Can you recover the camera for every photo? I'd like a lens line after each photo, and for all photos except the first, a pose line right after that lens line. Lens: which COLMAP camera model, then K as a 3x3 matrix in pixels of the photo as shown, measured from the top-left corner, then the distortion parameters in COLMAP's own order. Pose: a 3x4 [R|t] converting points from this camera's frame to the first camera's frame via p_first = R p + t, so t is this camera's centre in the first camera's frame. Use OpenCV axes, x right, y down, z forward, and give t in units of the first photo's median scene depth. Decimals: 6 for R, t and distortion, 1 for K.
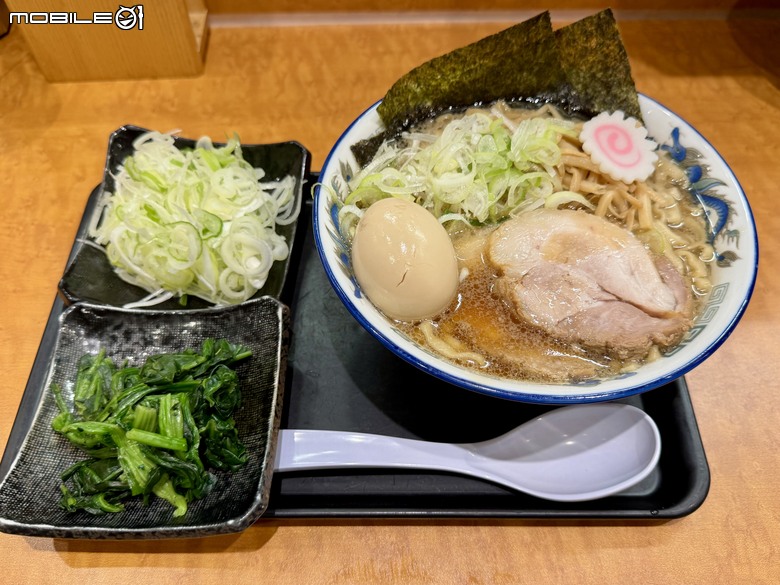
lens RADIAL K [[644.3, 0, 390.0], [0, 644.3, 292.5], [0, 0, 1]] dist [0.033206, -0.011184]
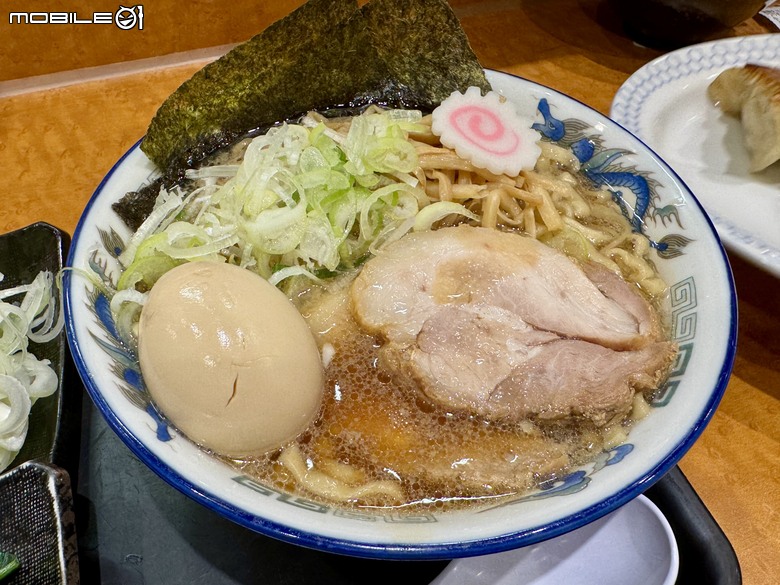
lens RADIAL K [[626.2, 0, 339.9], [0, 626.2, 291.8], [0, 0, 1]] dist [0.007304, -0.000661]
pose [[0.955660, -0.223519, 0.191712, 0.018807], [0.242752, 0.966512, -0.083224, -0.030154], [-0.166690, 0.126073, 0.977916, 0.339189]]
